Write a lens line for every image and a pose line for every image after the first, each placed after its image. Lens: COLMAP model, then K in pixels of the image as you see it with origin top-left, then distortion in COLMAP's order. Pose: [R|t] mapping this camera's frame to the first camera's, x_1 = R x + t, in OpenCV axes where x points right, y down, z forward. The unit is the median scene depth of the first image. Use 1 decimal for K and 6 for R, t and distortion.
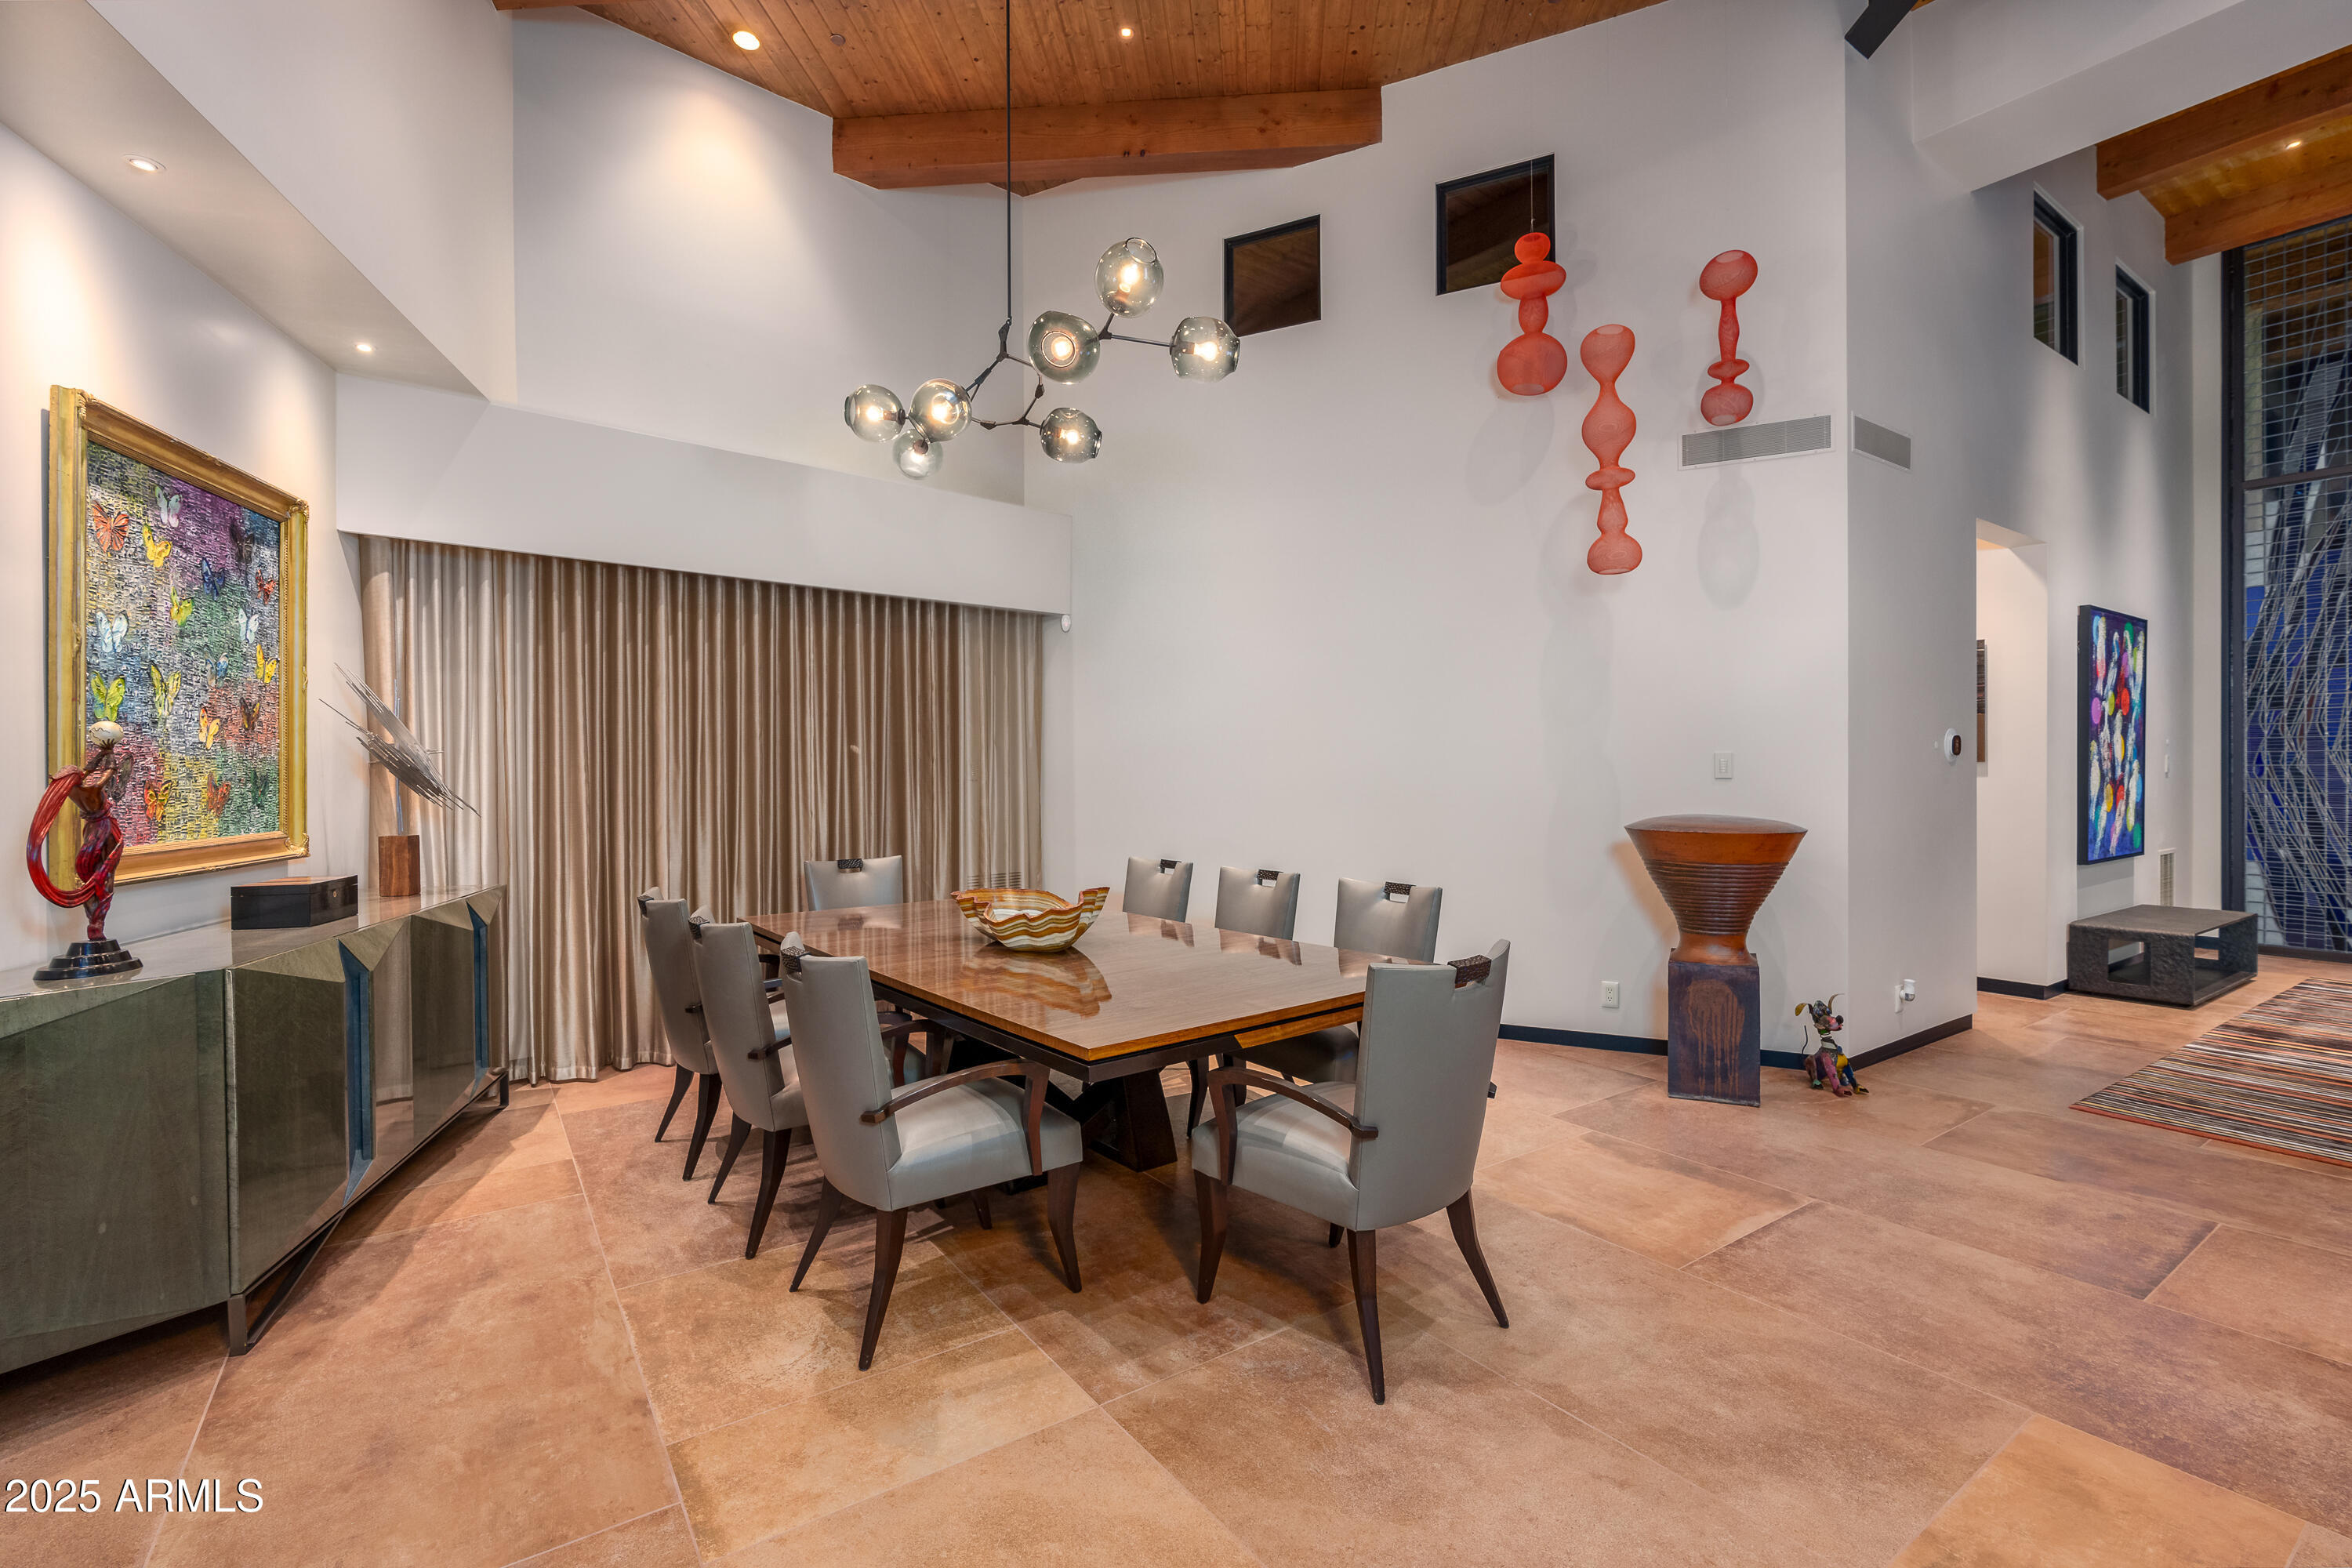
lens RADIAL K [[1063.9, 0, 1176.5], [0, 1063.9, 775.0], [0, 0, 1]] dist [-0.012179, 0.003852]
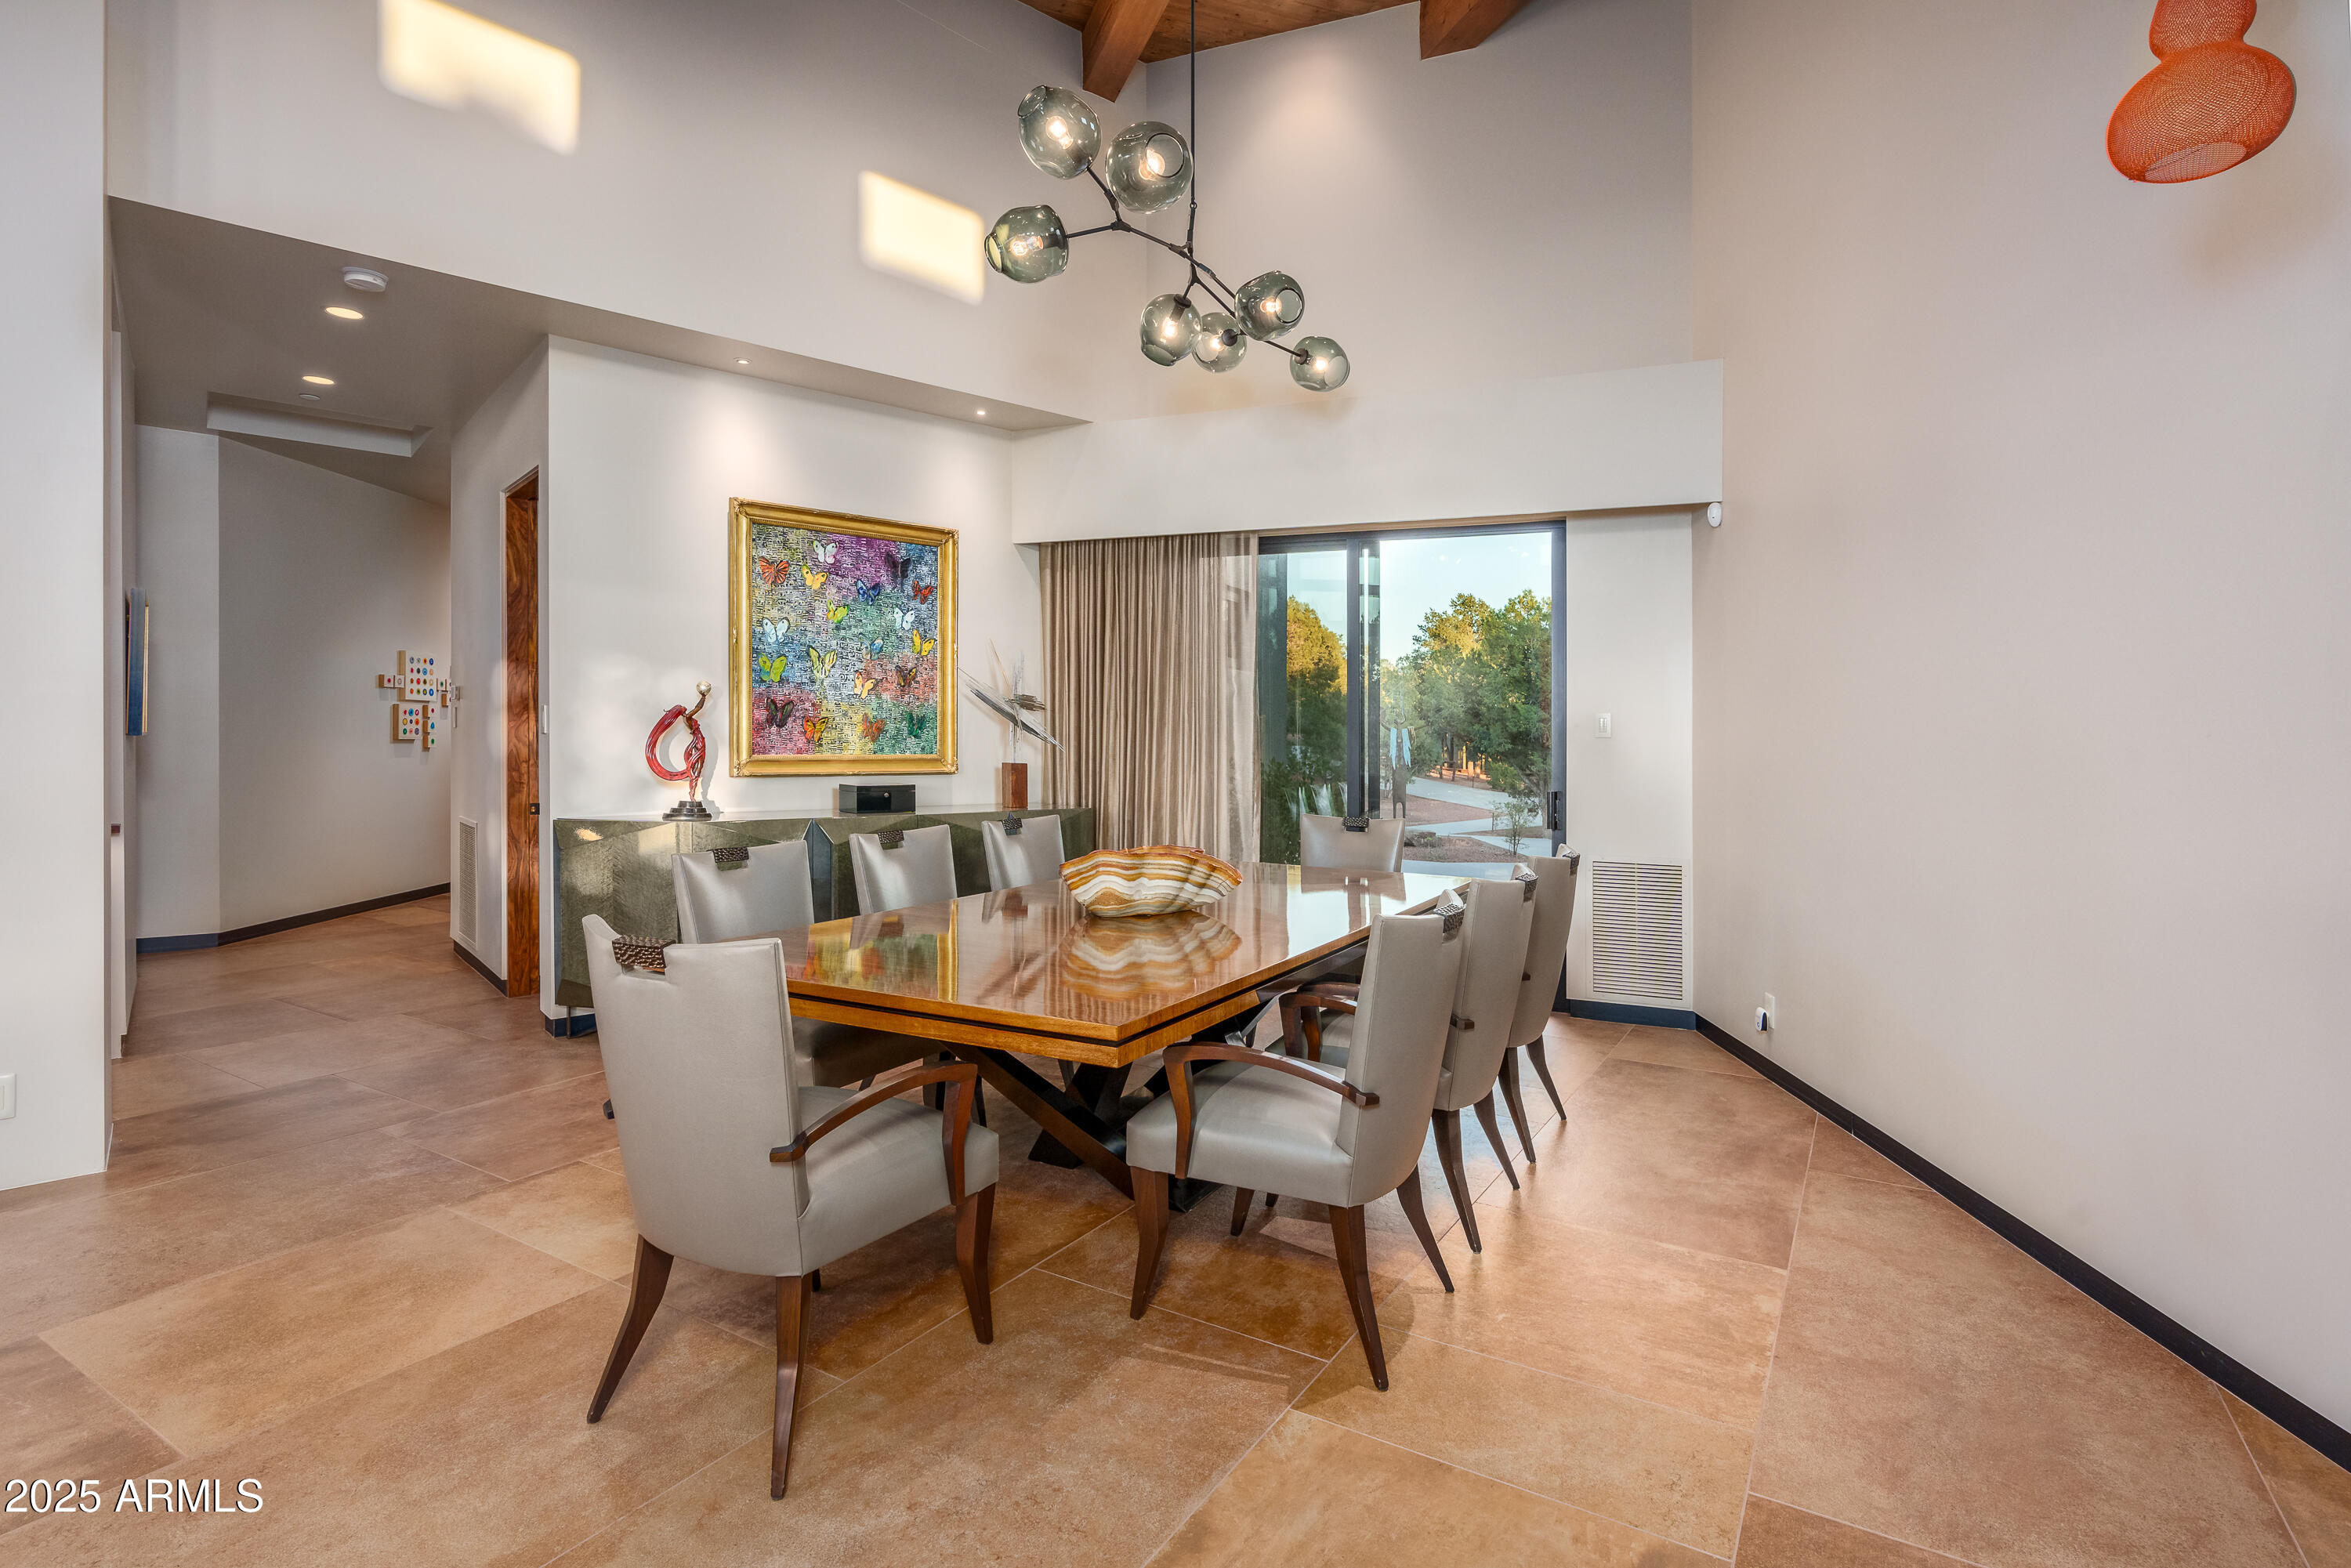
lens RADIAL K [[1164.7, 0, 1211.6], [0, 1164.7, 742.0], [0, 0, 1]] dist [-0.003887, 0.000308]
pose [[0.400669, 0.016179, -0.916080, 0.906447], [-0.021838, 0.999729, 0.008106, 0.015292], [0.915963, 0.016757, 0.400913, 0.778128]]
